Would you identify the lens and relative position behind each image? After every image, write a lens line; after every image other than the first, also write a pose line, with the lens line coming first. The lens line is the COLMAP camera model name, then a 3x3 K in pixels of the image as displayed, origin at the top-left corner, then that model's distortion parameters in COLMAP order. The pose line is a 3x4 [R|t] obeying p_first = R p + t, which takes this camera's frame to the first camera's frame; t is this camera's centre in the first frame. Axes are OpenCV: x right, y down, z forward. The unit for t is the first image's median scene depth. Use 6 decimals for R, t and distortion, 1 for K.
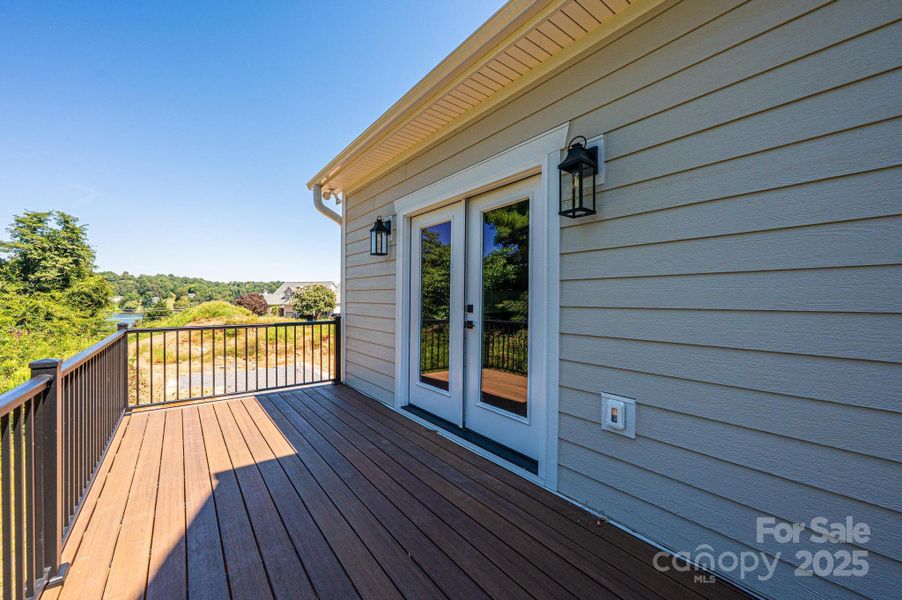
lens RADIAL K [[359.6, 0, 454.9], [0, 359.6, 299.6], [0, 0, 1]] dist [0.001491, 0.000522]
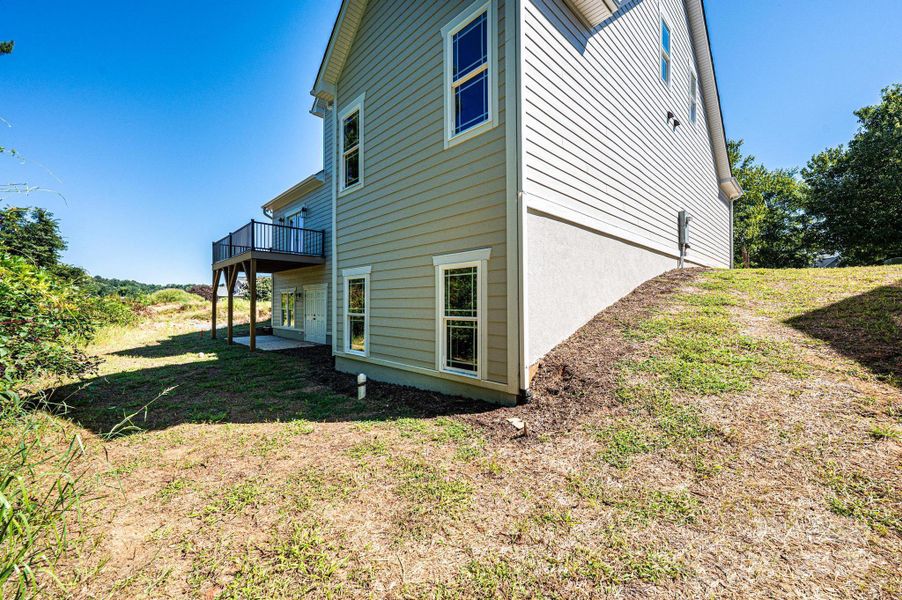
lens RADIAL K [[359.6, 0, 451.8], [0, 359.6, 296.9], [0, 0, 1]] dist [0.001491, 0.000522]
pose [[0.993758, 0.000204, 0.111553, 0.122863], [0.001898, 0.999823, -0.018740, 0.072714], [-0.111537, 0.018835, 0.993582, -0.314898]]
